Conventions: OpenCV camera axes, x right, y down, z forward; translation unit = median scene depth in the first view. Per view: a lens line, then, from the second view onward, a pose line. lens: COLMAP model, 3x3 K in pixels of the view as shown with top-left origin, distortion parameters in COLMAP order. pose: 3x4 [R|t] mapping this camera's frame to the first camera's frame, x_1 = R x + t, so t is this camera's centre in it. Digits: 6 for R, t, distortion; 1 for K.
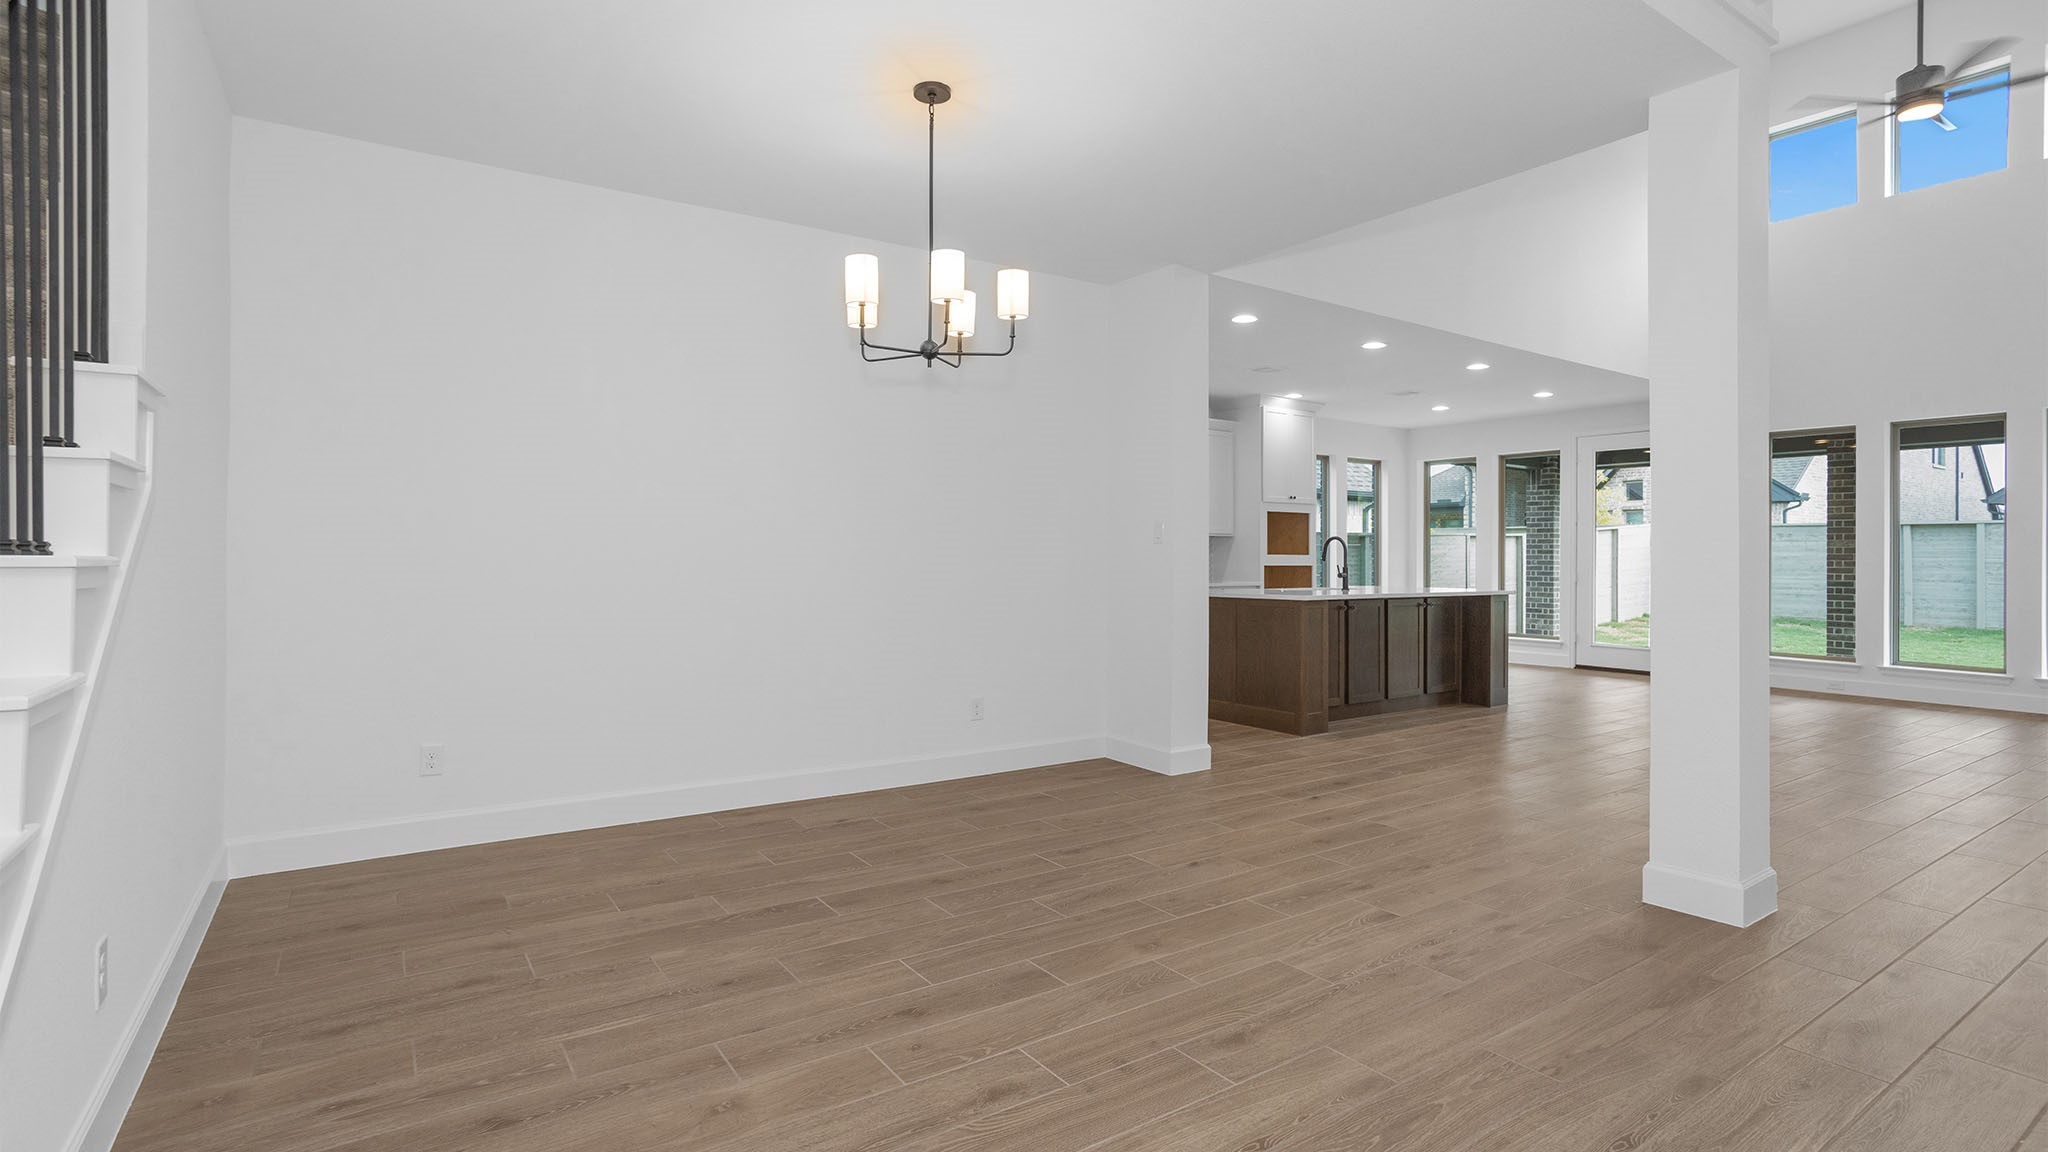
lens RADIAL K [[973.8, 0, 1011.3], [0, 973.8, 561.2], [0, 0, 1]] dist [-0.034289, 0.014039]
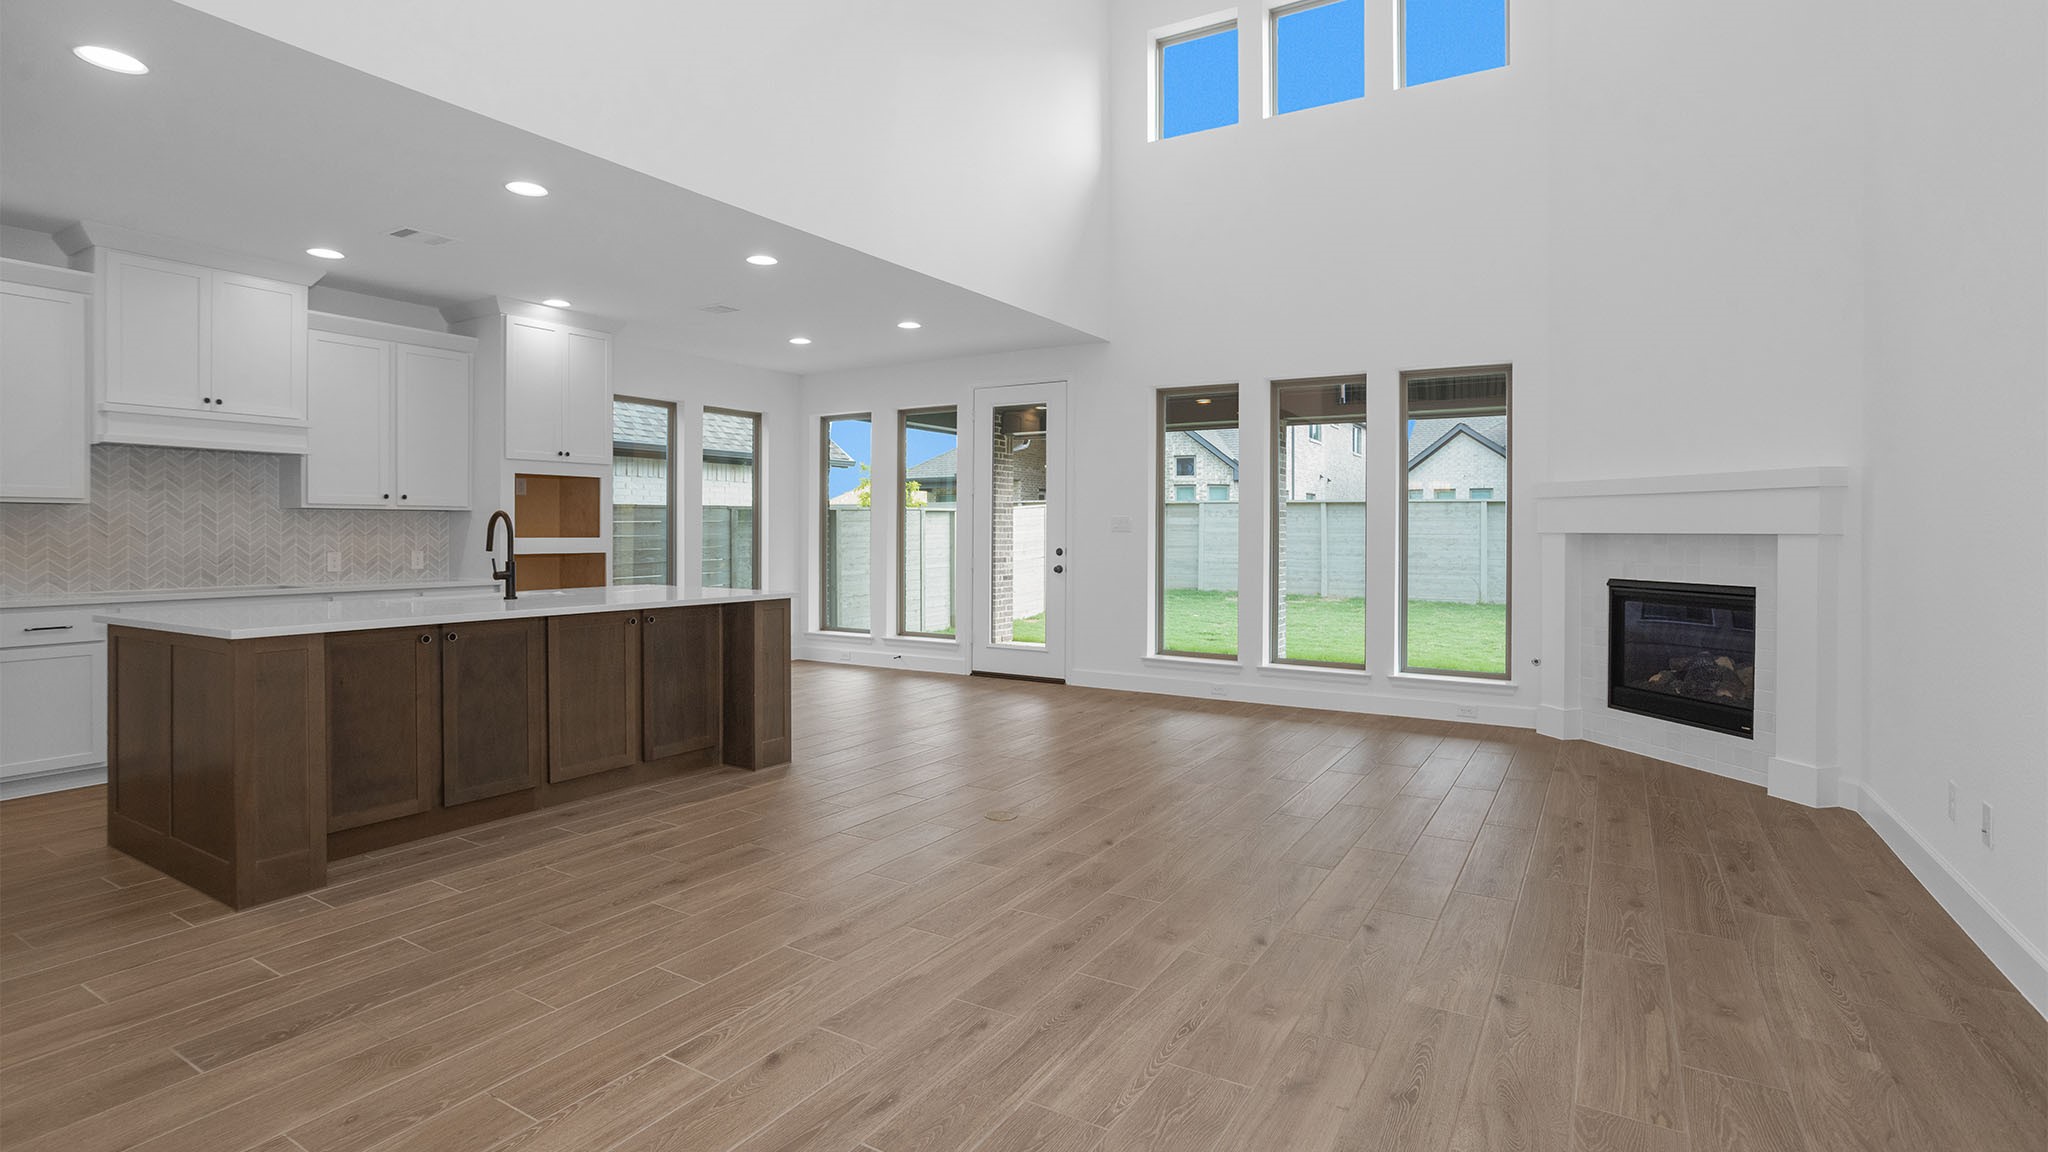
lens RADIAL K [[973.8, 0, 1017.5], [0, 973.8, 543.5], [0, 0, 1]] dist [-0.034289, 0.014039]
pose [[0.911690, -0.008321, 0.410794, 0.300468], [0.004763, 0.999942, 0.009685, -0.007471], [-0.410850, -0.006873, 0.911677, 0.250437]]
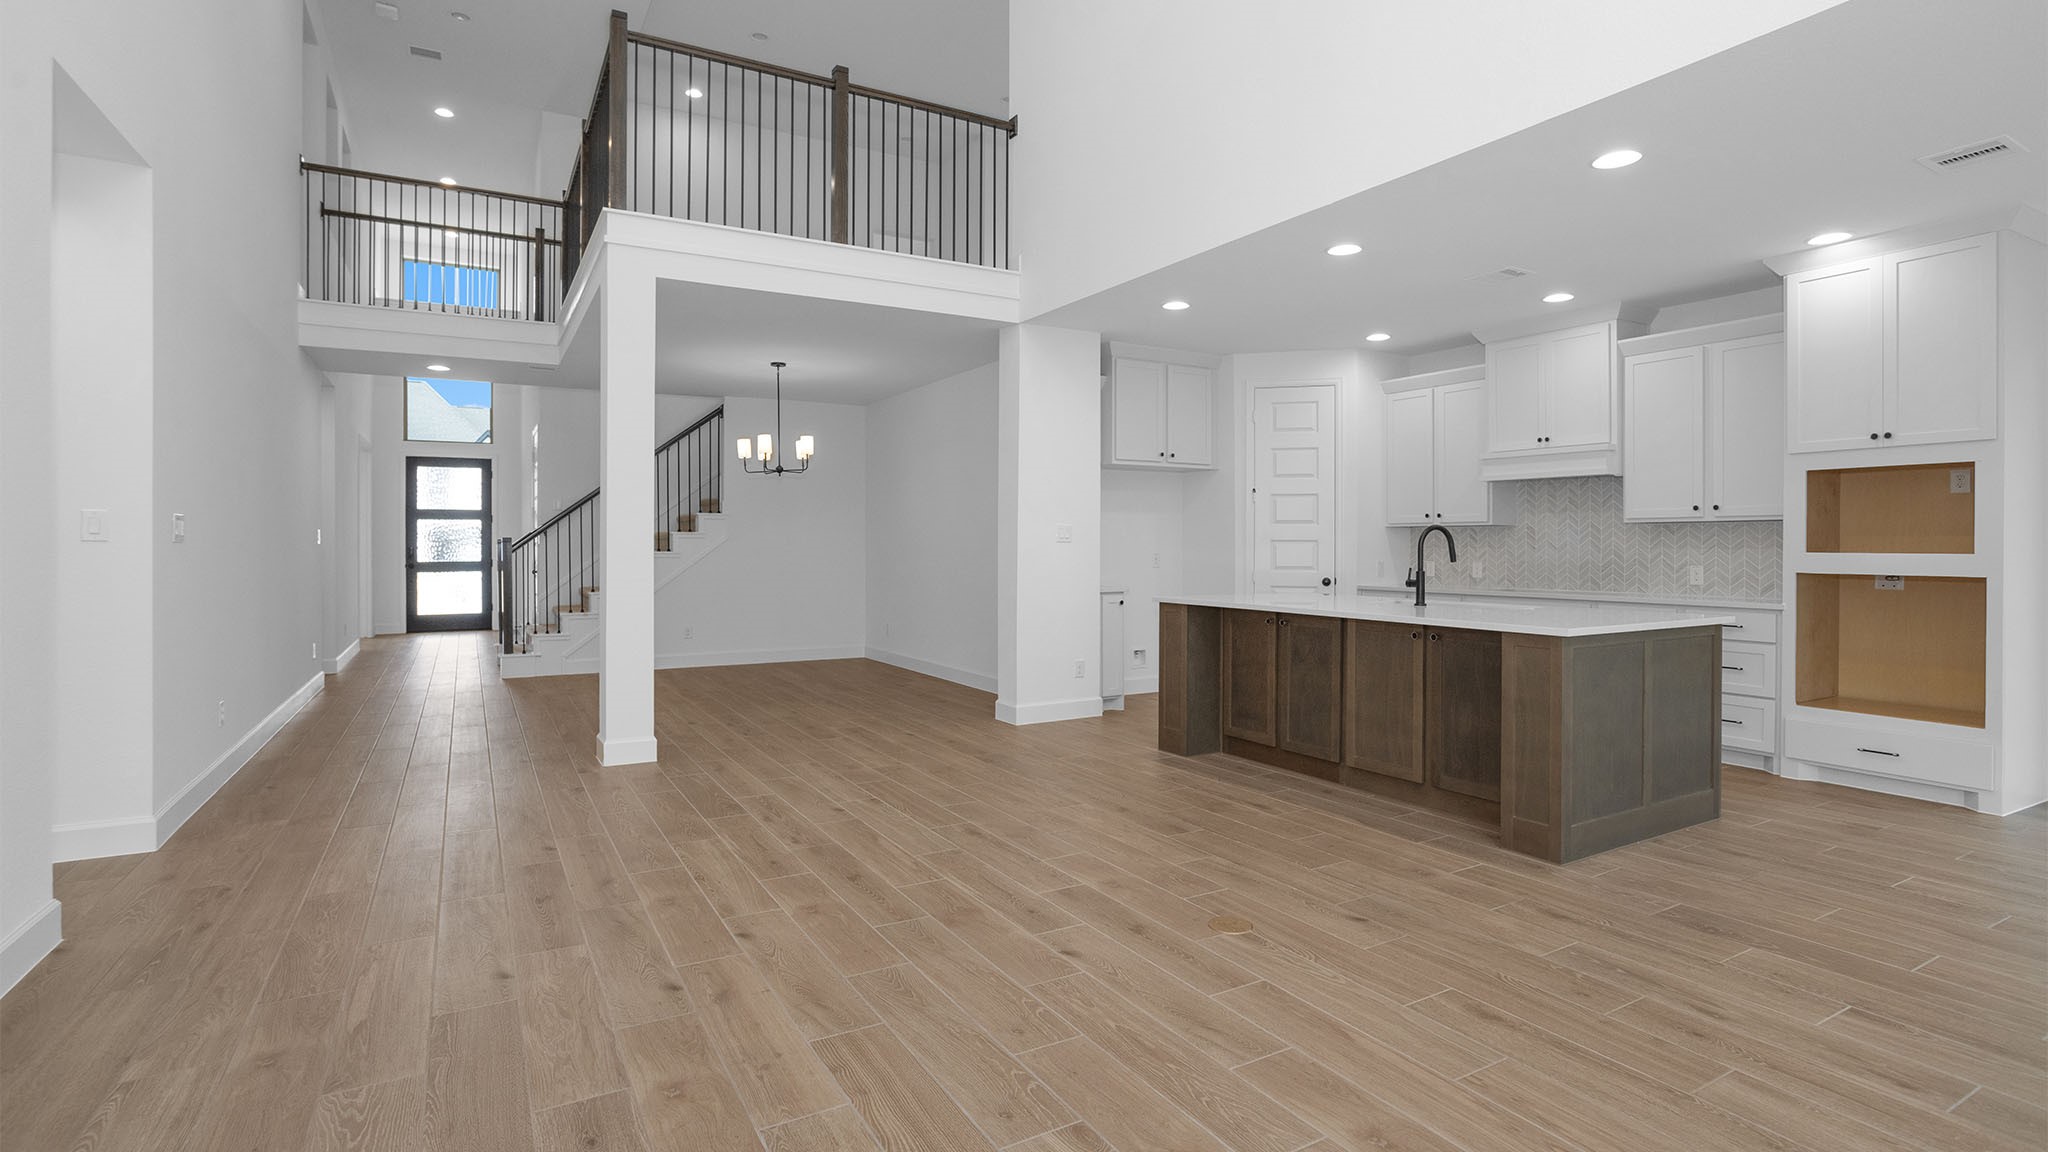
lens RADIAL K [[973.8, 0, 1023.2], [0, 973.8, 549.8], [0, 0, 1]] dist [-0.034289, 0.014039]
pose [[-0.065619, -0.001177, -0.997844, 0.794771], [-0.005501, 0.999985, -0.000818, -0.005203], [0.997830, 0.005436, -0.065624, 0.600675]]
